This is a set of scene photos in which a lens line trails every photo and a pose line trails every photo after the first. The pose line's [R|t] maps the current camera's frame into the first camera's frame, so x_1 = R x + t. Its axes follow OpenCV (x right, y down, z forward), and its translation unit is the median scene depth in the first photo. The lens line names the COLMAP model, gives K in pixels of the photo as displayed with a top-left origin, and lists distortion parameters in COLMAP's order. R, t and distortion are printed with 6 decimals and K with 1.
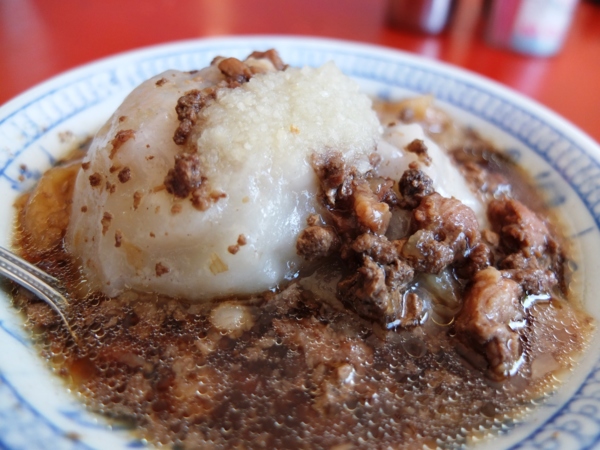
lens RADIAL K [[505.0, 0, 300.0], [0, 505.0, 225.0], [0, 0, 1]] dist [-0.054551, 0.007599]
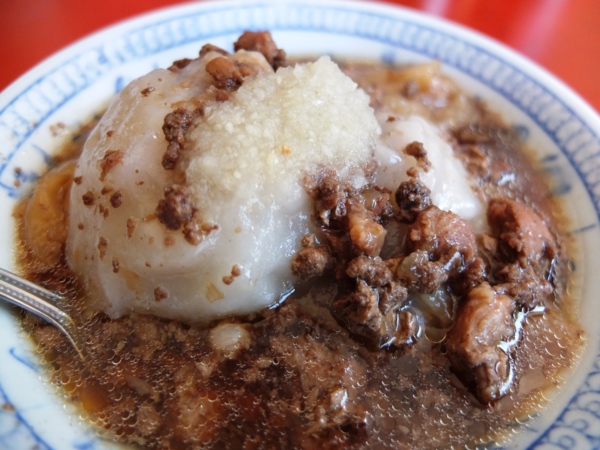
lens RADIAL K [[505.0, 0, 300.0], [0, 505.0, 225.0], [0, 0, 1]] dist [-0.054551, 0.007599]
pose [[0.999378, -0.019501, -0.029370, 0.041645], [0.024586, 0.982585, 0.184181, -0.225531], [0.025267, -0.184788, 0.982453, 0.025346]]
